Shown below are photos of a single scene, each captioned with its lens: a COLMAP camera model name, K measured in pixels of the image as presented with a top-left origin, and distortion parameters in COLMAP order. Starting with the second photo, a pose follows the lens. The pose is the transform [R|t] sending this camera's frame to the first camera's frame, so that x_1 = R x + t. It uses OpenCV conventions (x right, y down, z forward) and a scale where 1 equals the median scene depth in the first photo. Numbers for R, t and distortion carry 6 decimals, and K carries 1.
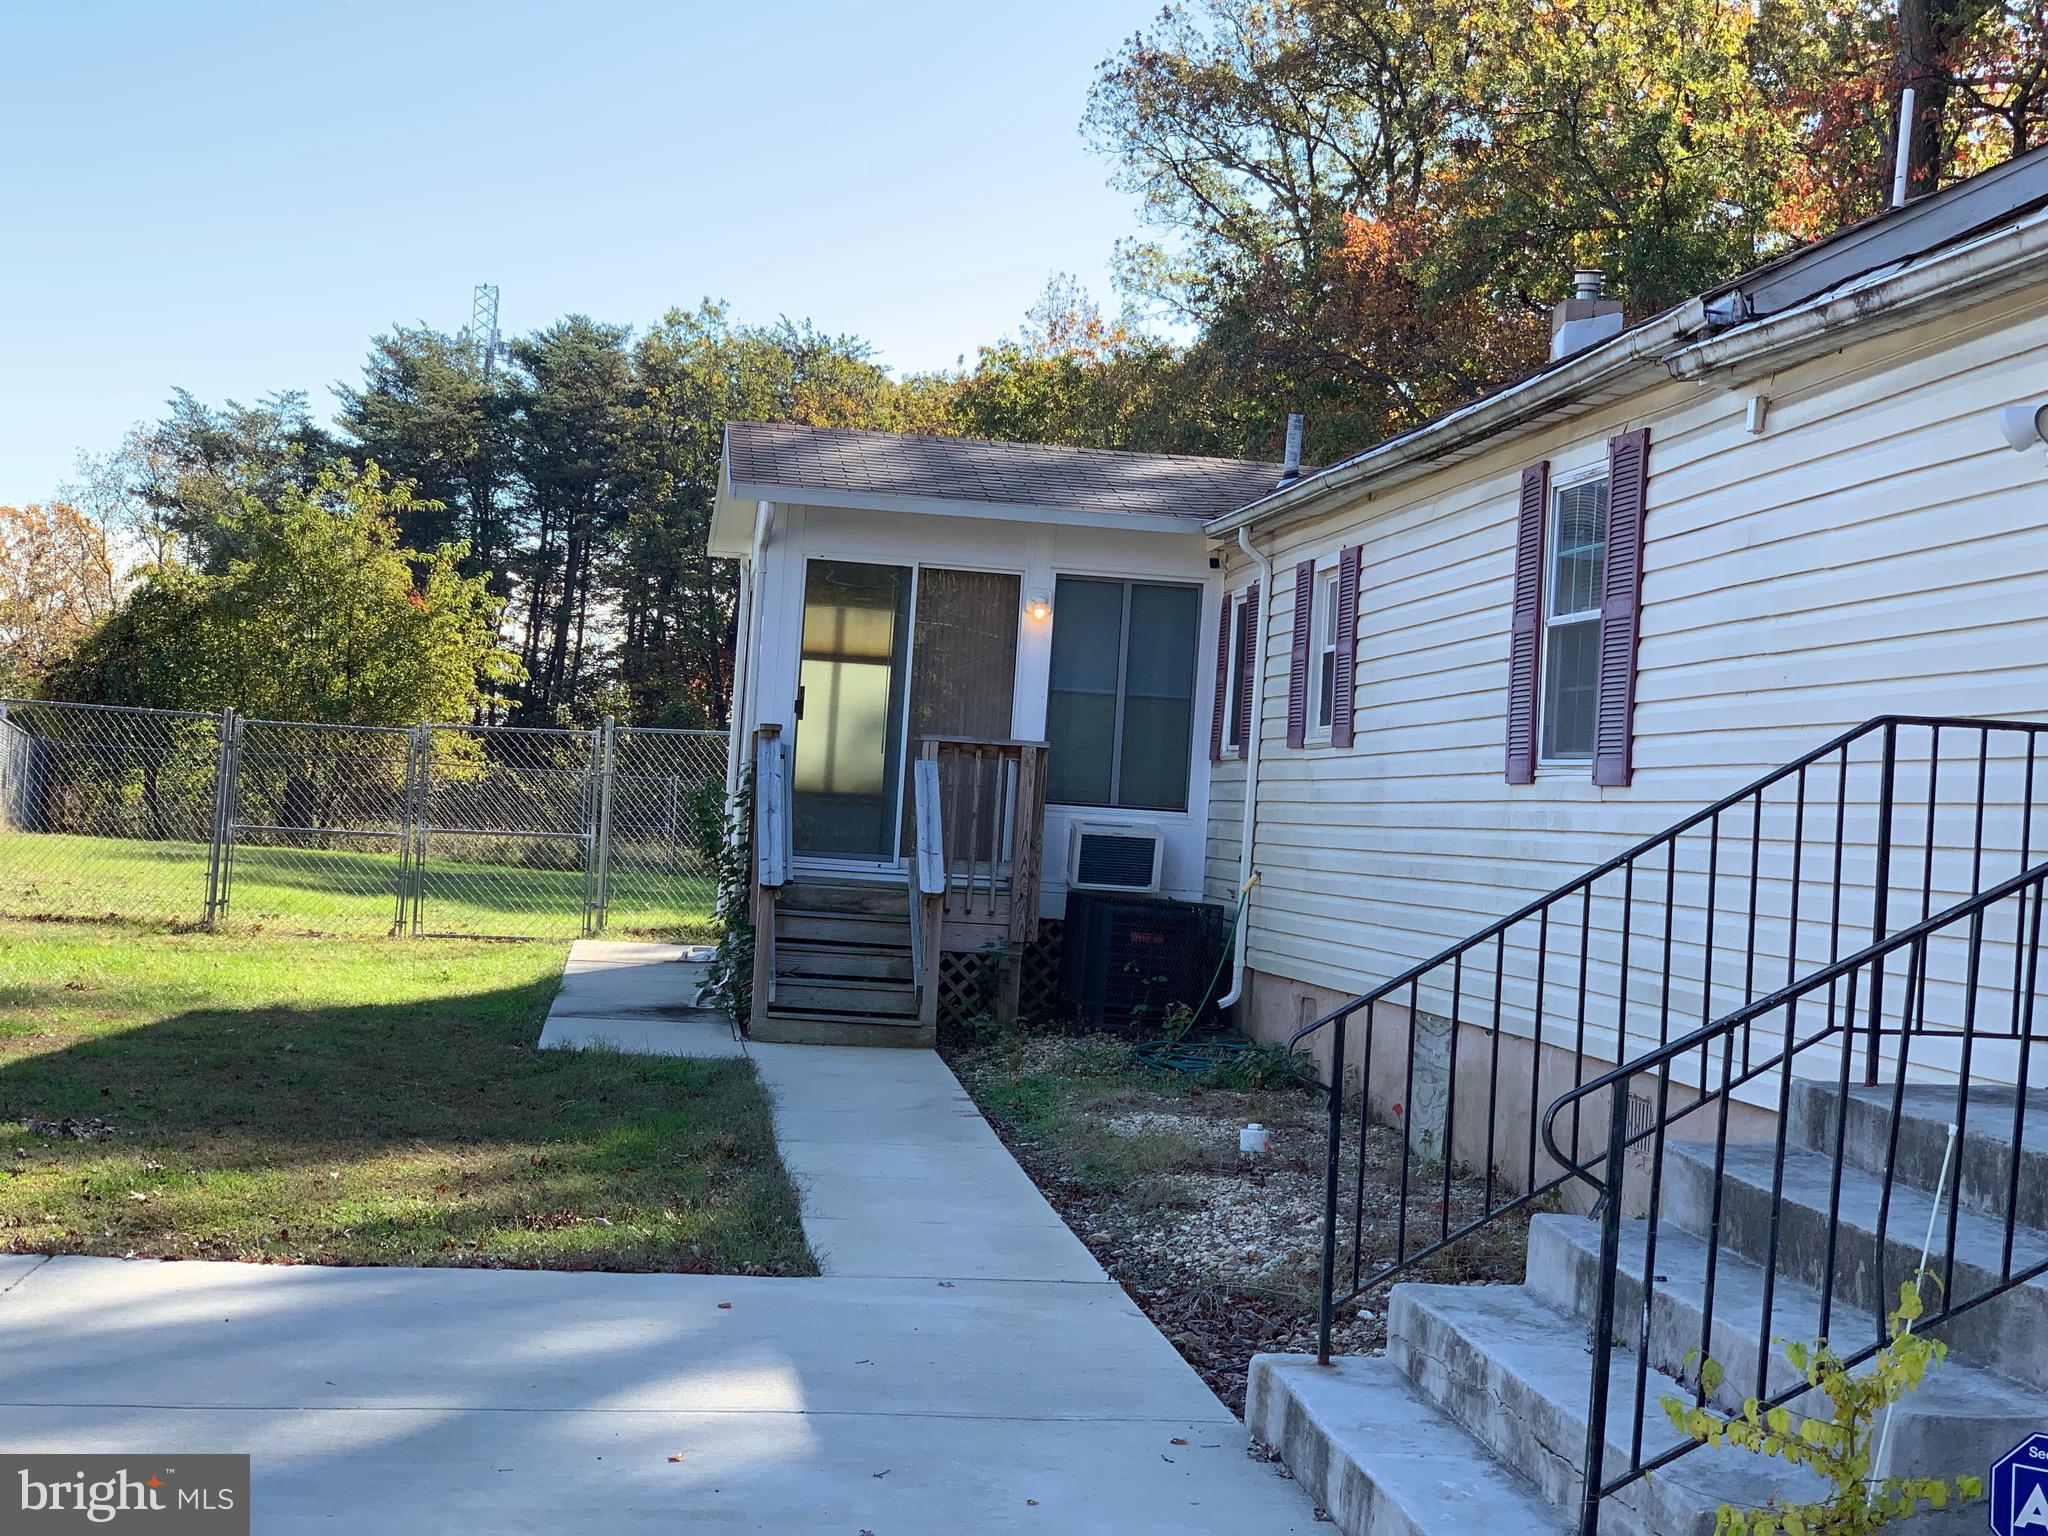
lens RADIAL K [[3118.7, 0, 1024.0], [0, 3118.7, 768.0], [0, 0, 1]] dist [-0.020243, -0.080633]
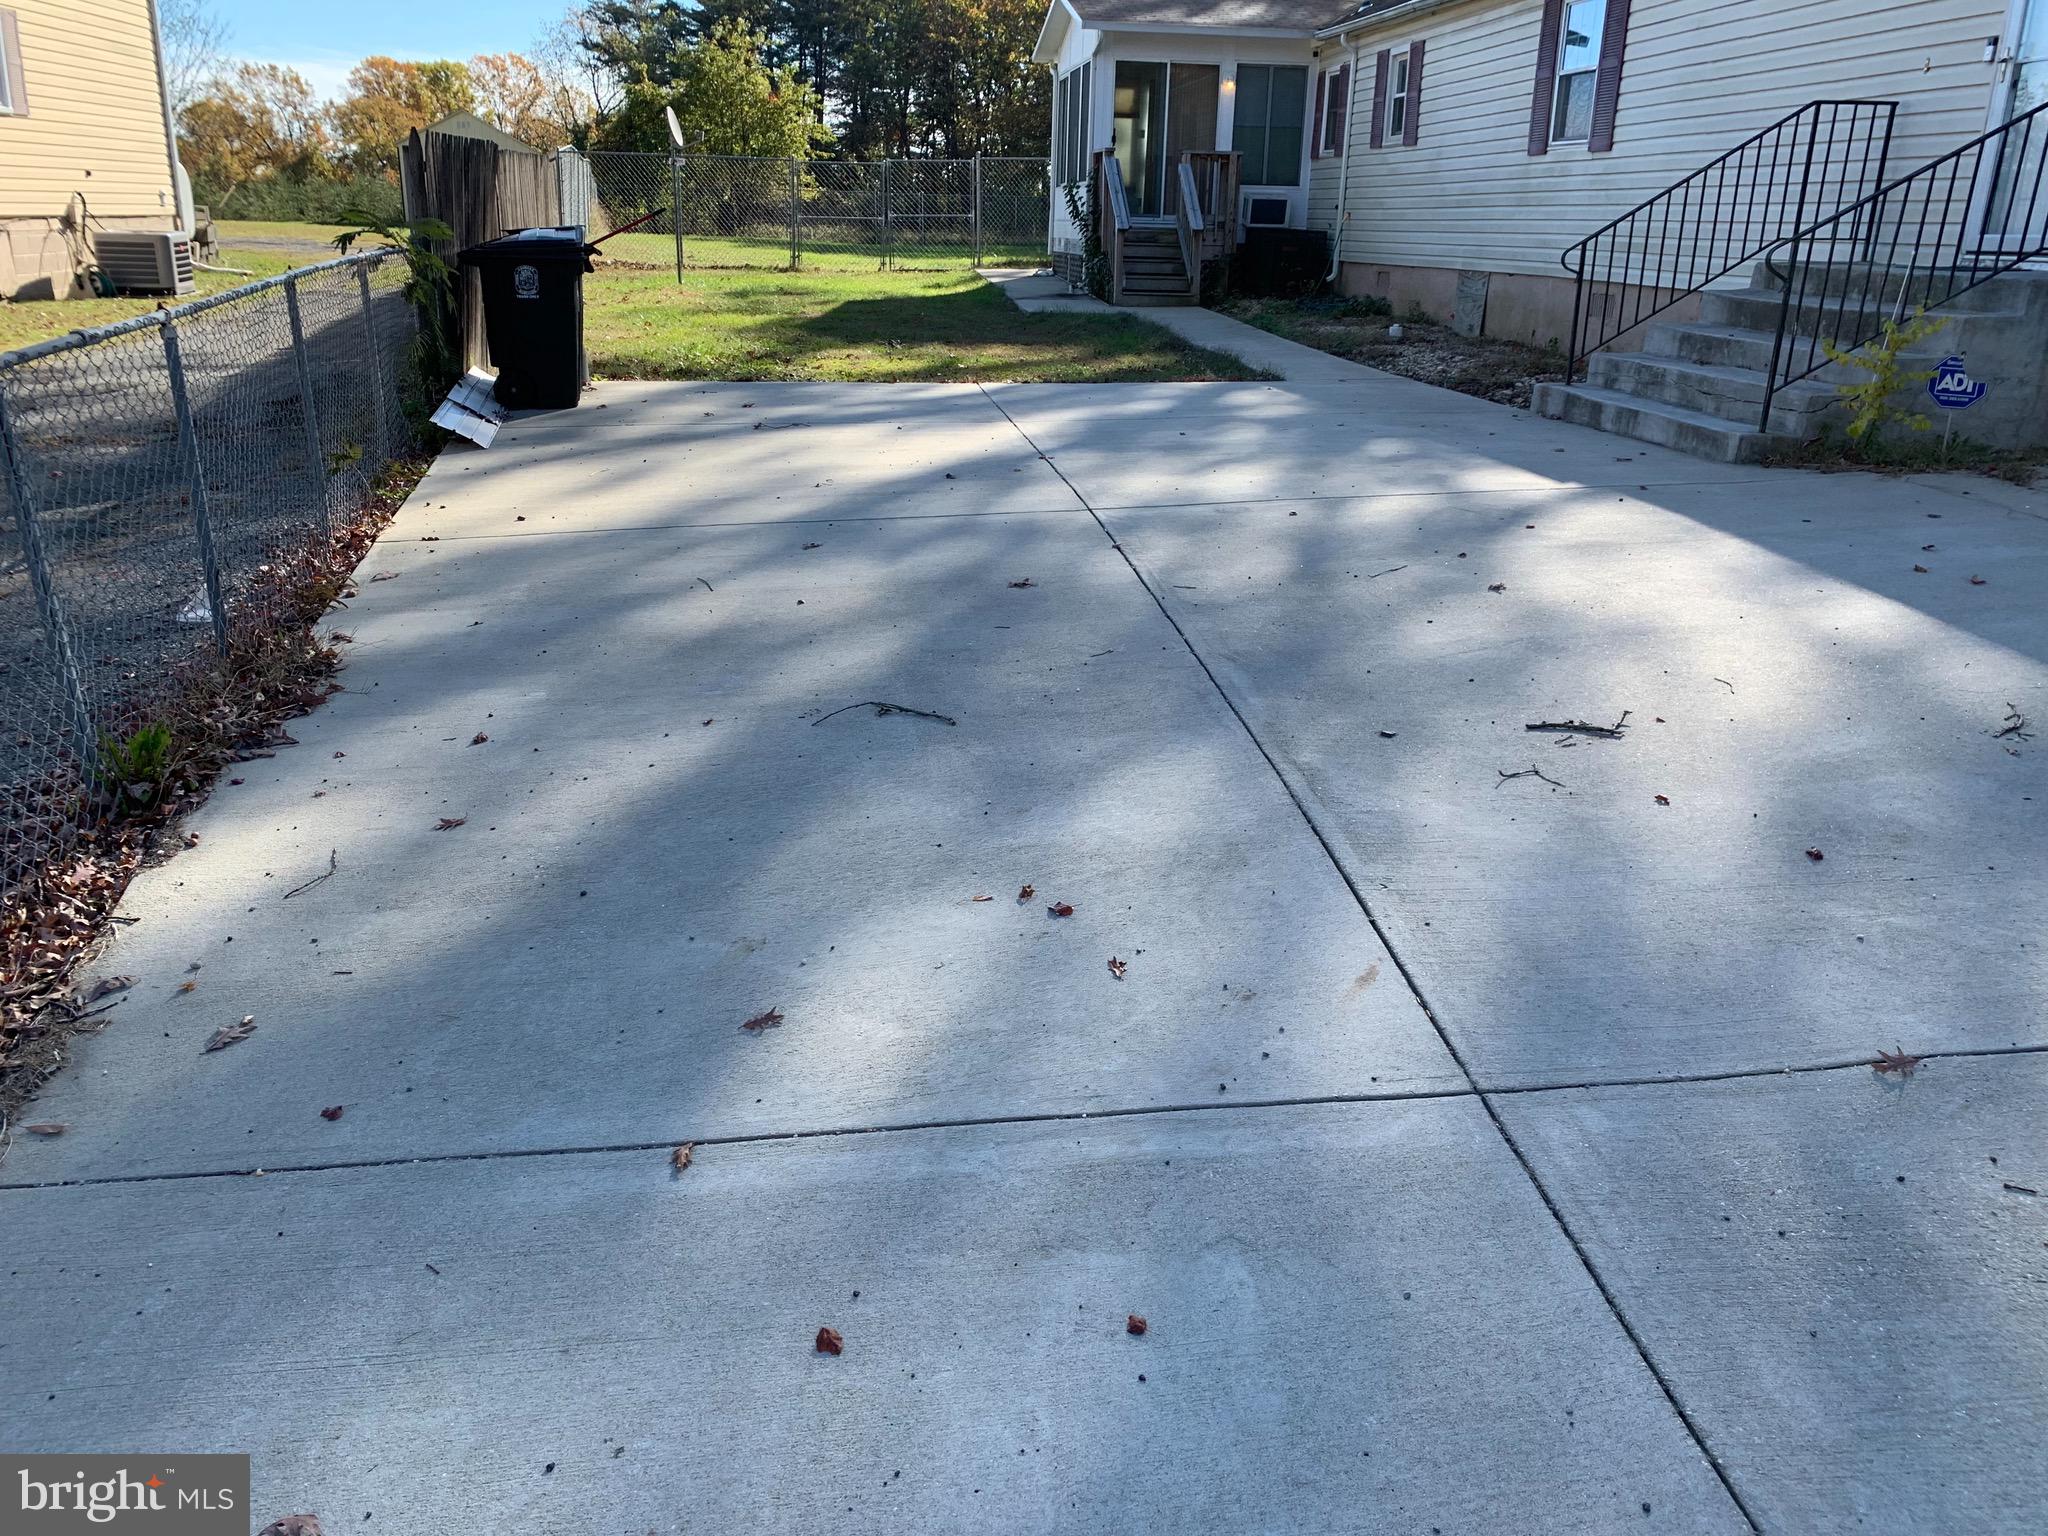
lens RADIAL K [[1590.3, 0, 1024.0], [0, 1590.3, 768.0], [0, 0, 1]] dist [0.009673, 0.014573]
pose [[0.999171, -0.037385, -0.016108, -0.138981], [0.040641, 0.938741, 0.342219, 0.007855], [0.002327, -0.342590, 0.939482, -0.140848]]
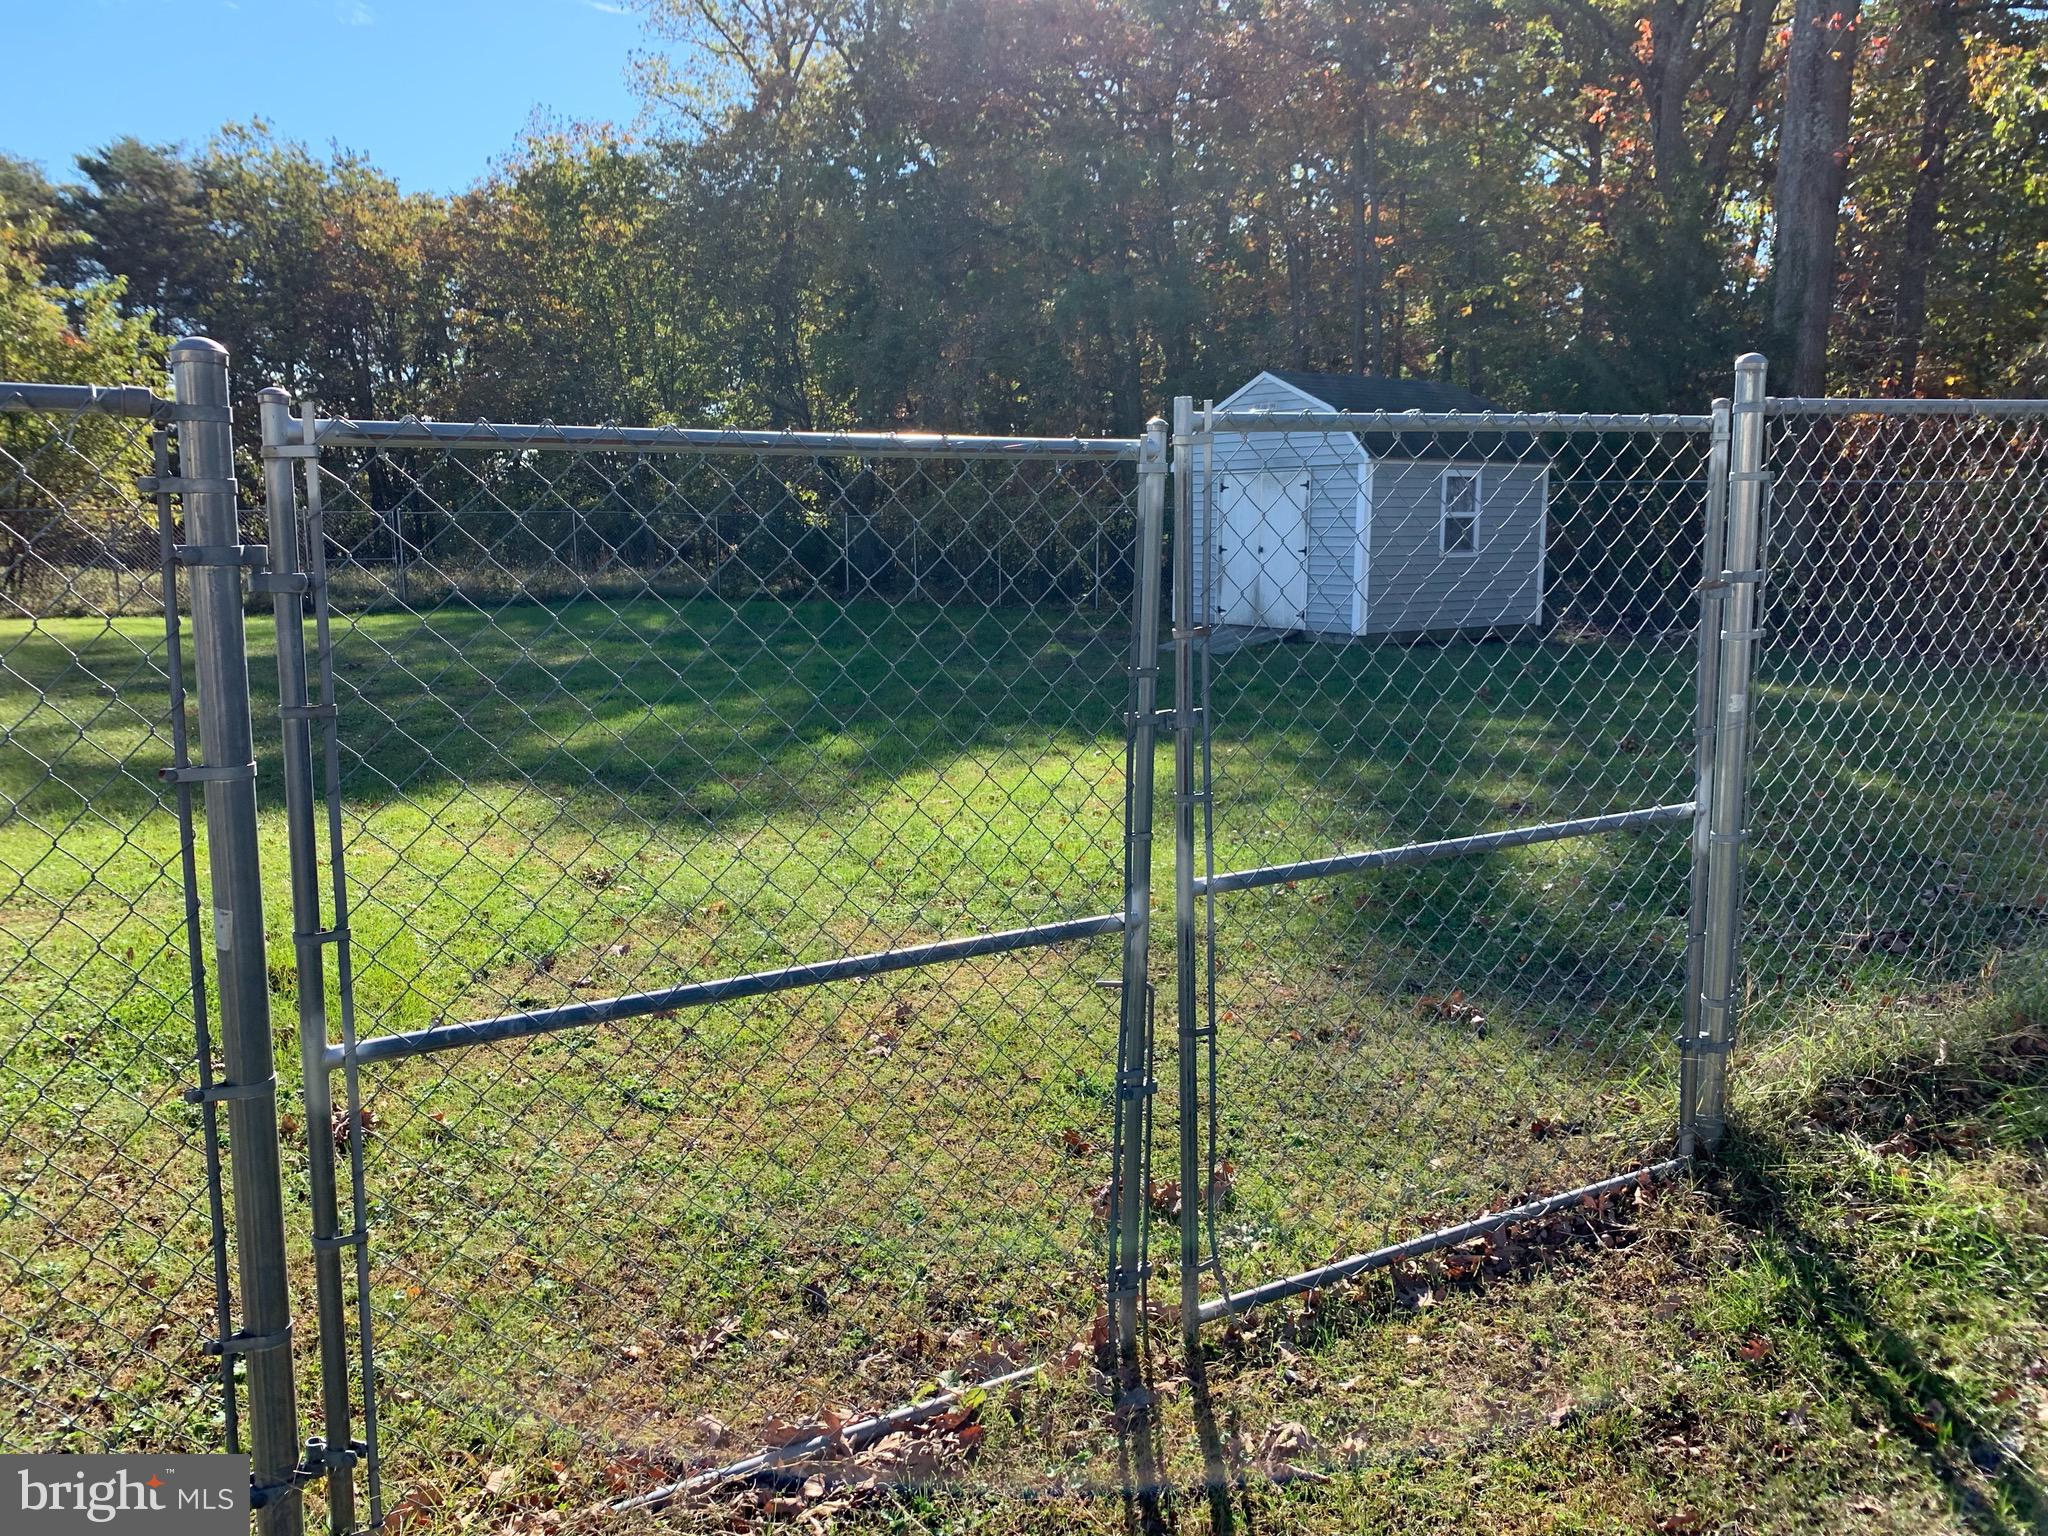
lens RADIAL K [[1639.4, 0, 1024.0], [0, 1639.4, 768.0], [0, 0, 1]] dist [-0.002907, -0.003302]
pose [[0.932024, -0.118087, 0.342617, -0.350698], [0.055679, 0.980857, 0.186599, -0.006853], [-0.358093, -0.154838, 0.920758, 1.289211]]
